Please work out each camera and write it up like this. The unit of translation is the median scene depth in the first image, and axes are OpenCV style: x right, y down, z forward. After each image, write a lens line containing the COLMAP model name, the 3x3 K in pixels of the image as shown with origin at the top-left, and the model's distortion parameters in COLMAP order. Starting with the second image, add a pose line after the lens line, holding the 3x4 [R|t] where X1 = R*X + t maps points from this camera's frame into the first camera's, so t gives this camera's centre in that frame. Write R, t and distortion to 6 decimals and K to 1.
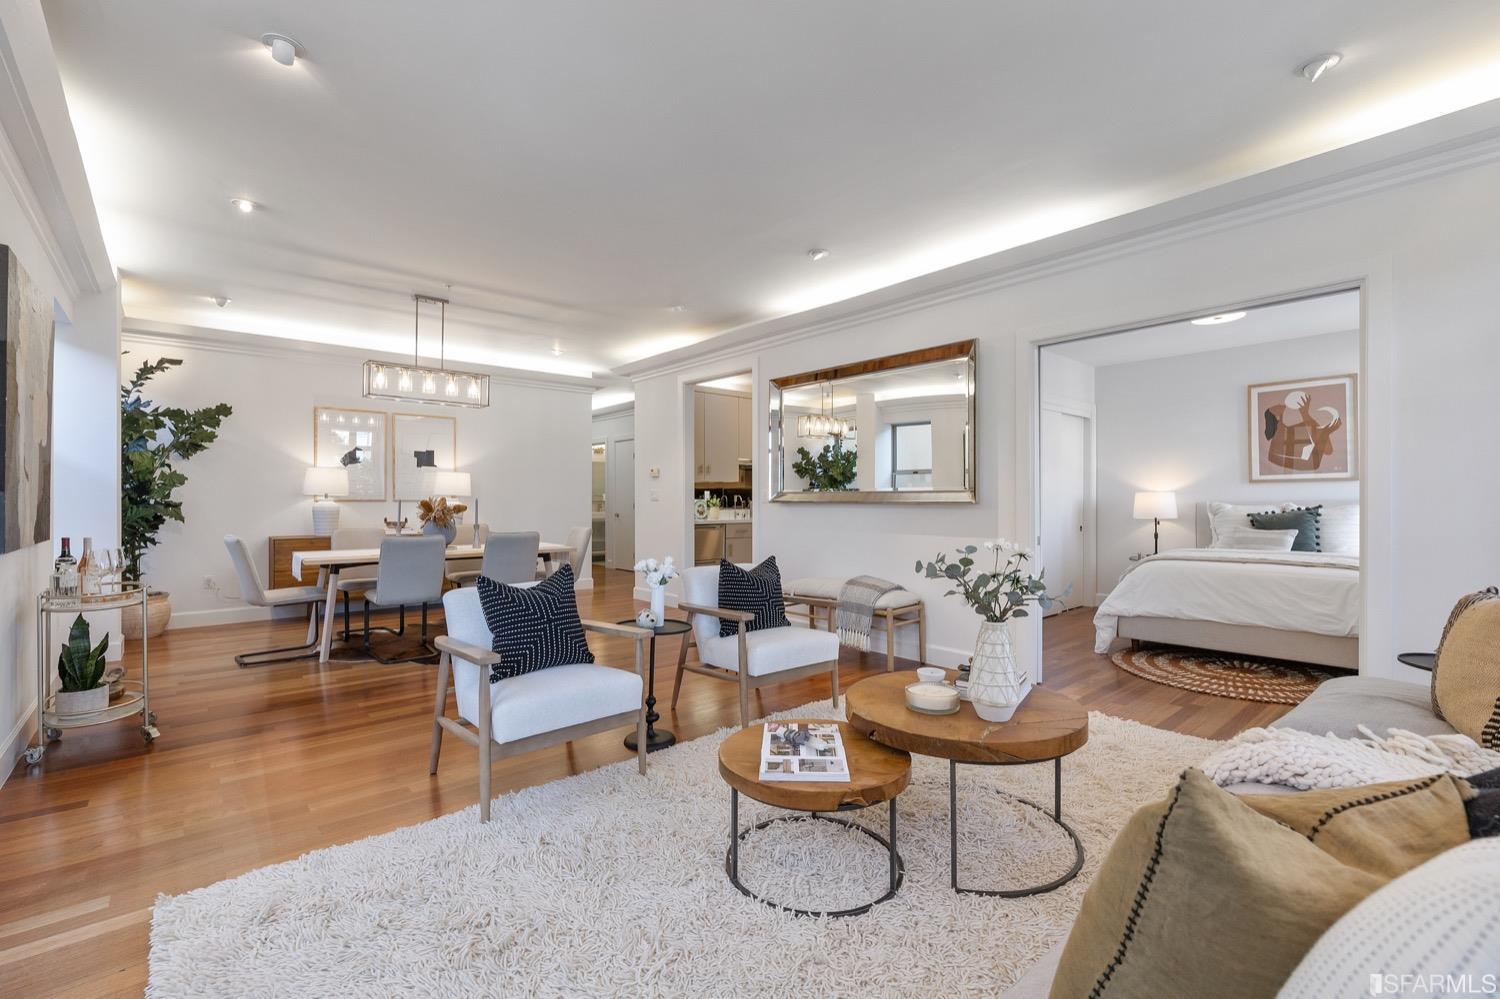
lens RADIAL K [[656.2, 0, 751.2], [0, 656.2, 493.0], [0, 0, 1]] dist [0.000020, 0.001132]
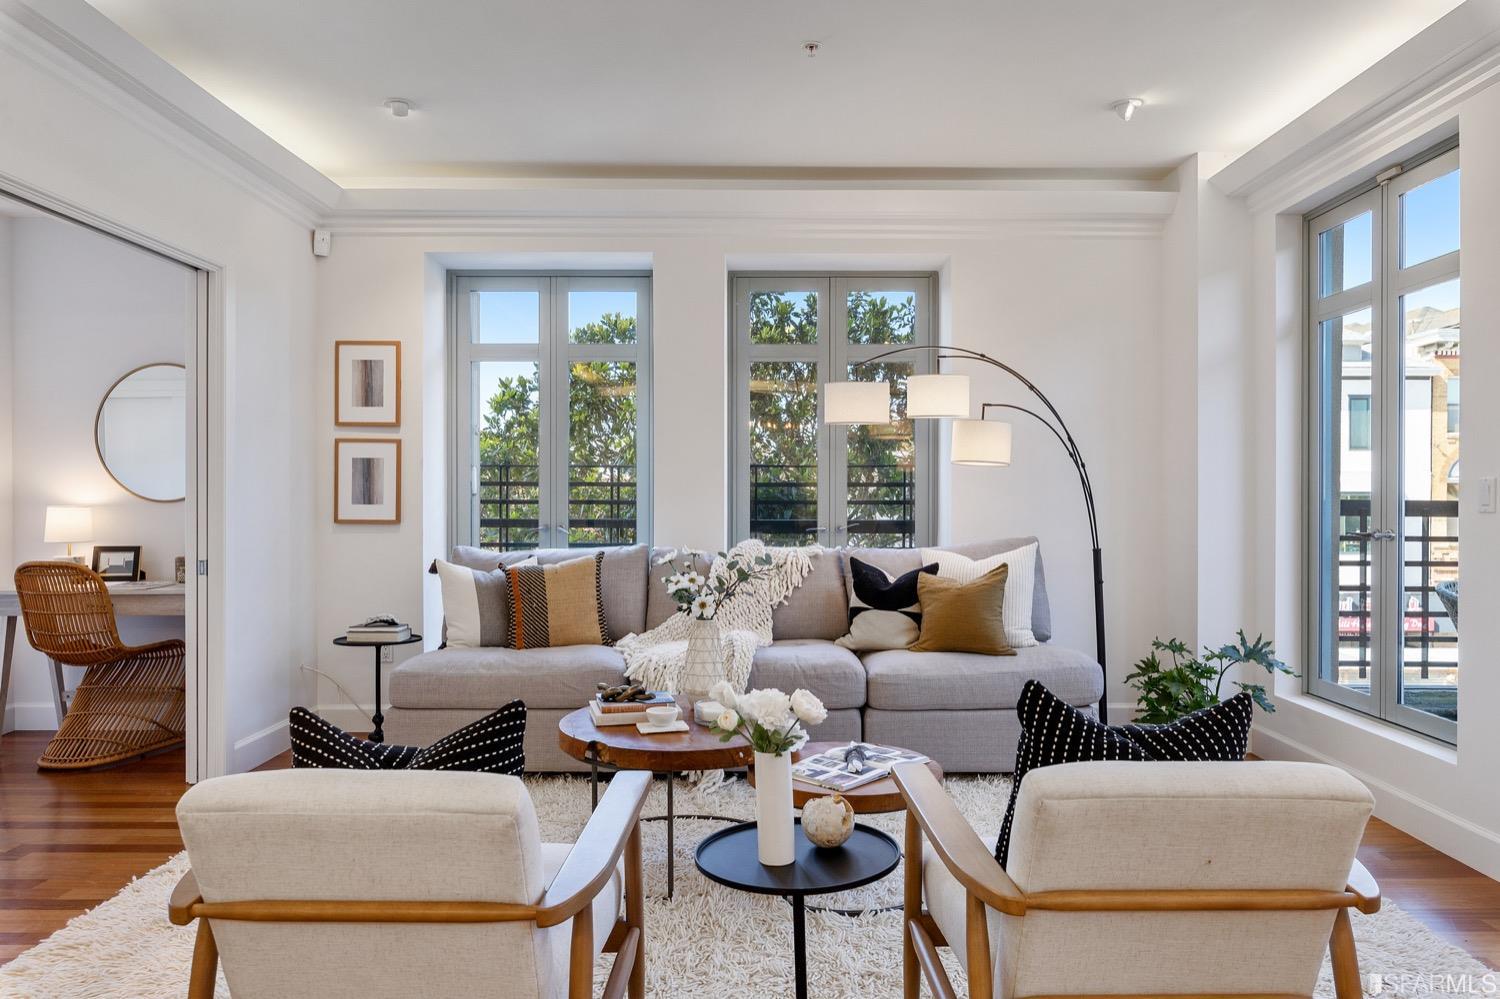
lens RADIAL K [[988.6, 0, 751.5], [0, 988.6, 500.5], [0, 0, 1]] dist [-0.003773, -0.002091]
pose [[-0.755625, -0.004393, 0.654989, -0.291350], [-0.007142, 0.999973, -0.001533, -0.001319], [-0.654965, -0.005837, -0.755636, 0.838882]]
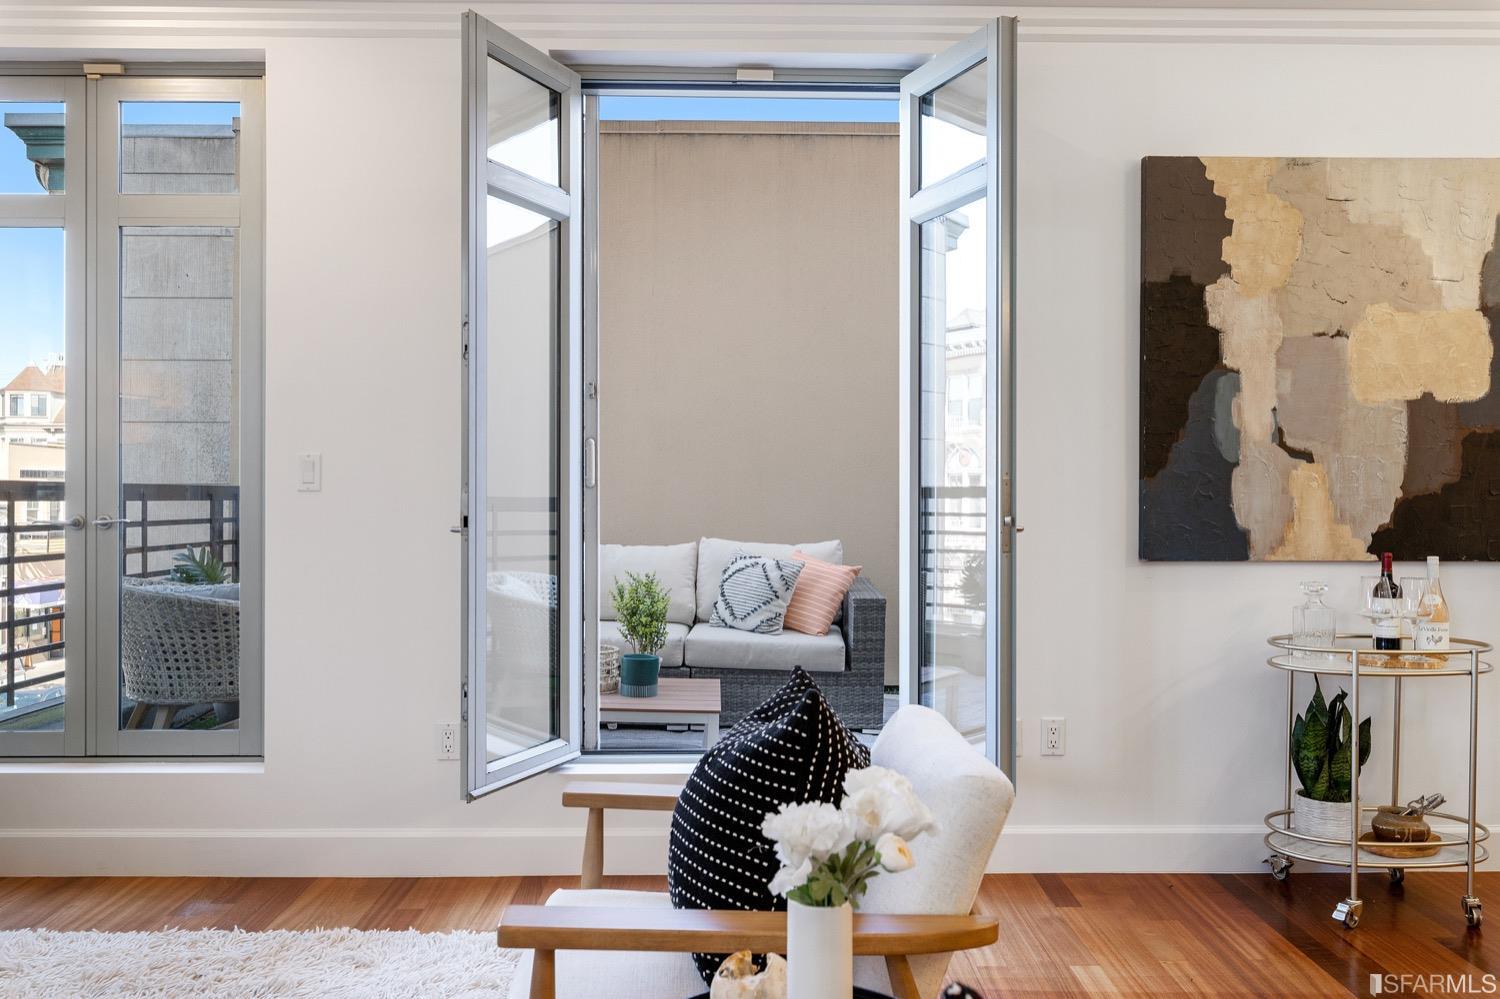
lens RADIAL K [[1141.5, 0, 749.5], [0, 1141.5, 493.6], [0, 0, 1]] dist [-0.003075, -0.001153]
pose [[-0.646295, 0.004626, -0.763073, 0.082162], [0.005877, 0.999982, 0.001084, 0.004057], [0.763065, -0.003783, -0.646311, 0.708062]]
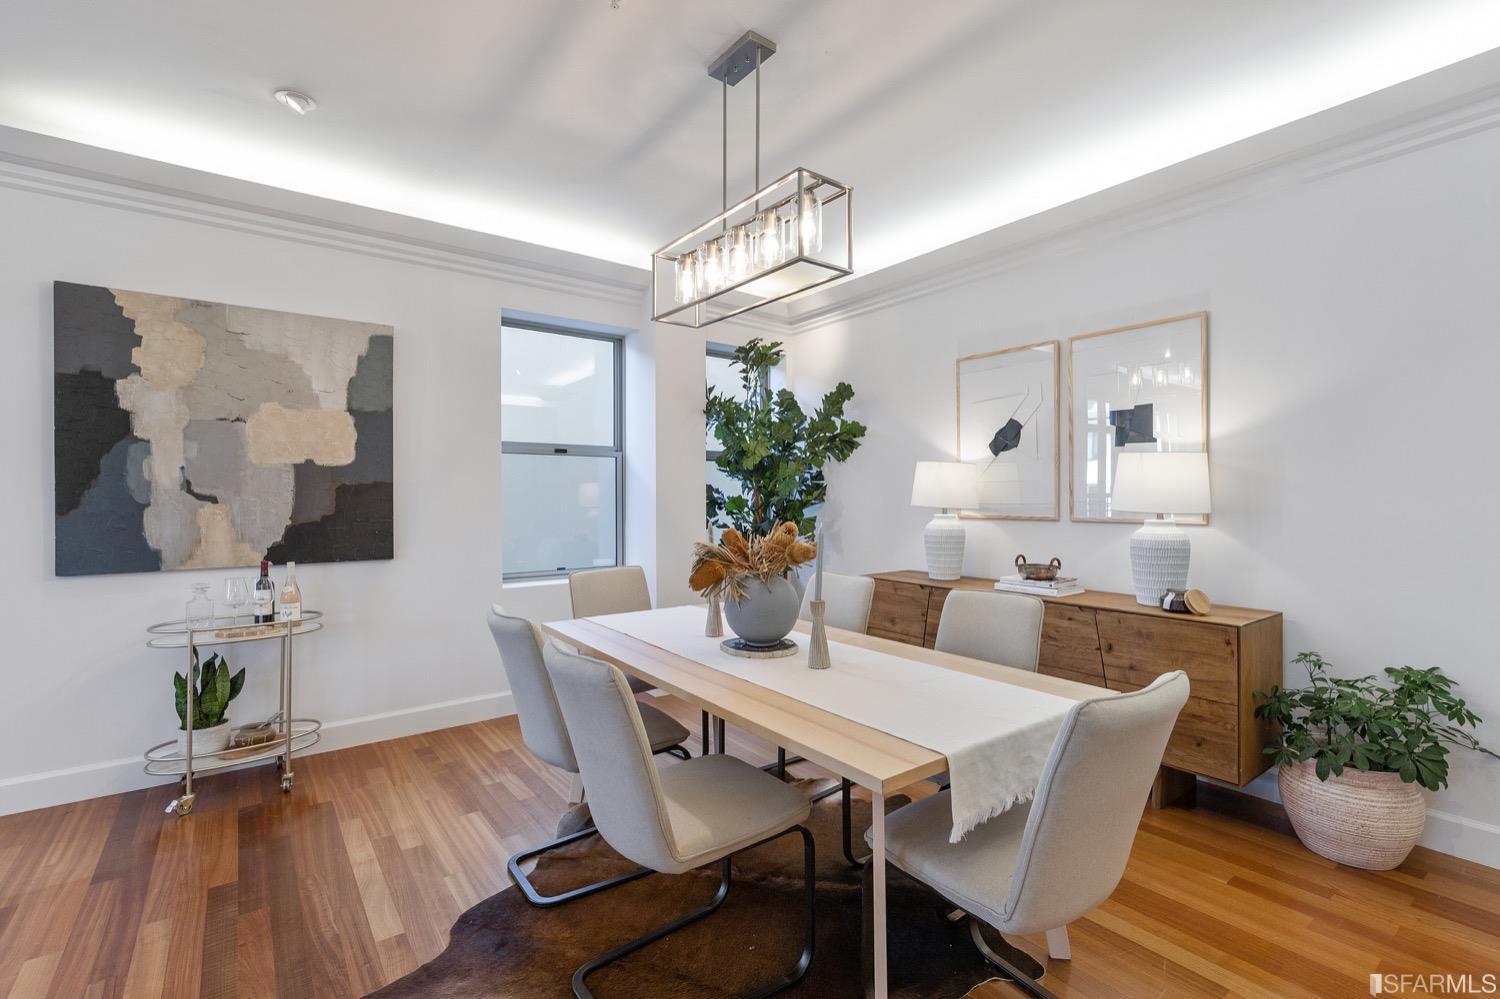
lens RADIAL K [[688.2, 0, 787.0], [0, 688.2, 497.9], [0, 0, 1]] dist [0.004124, 0.000417]
pose [[-0.041425, 0.001279, -0.999141, -0.040244], [0.012562, 0.999921, 0.000759, -0.009475], [0.999063, -0.012520, -0.041437, 1.036862]]
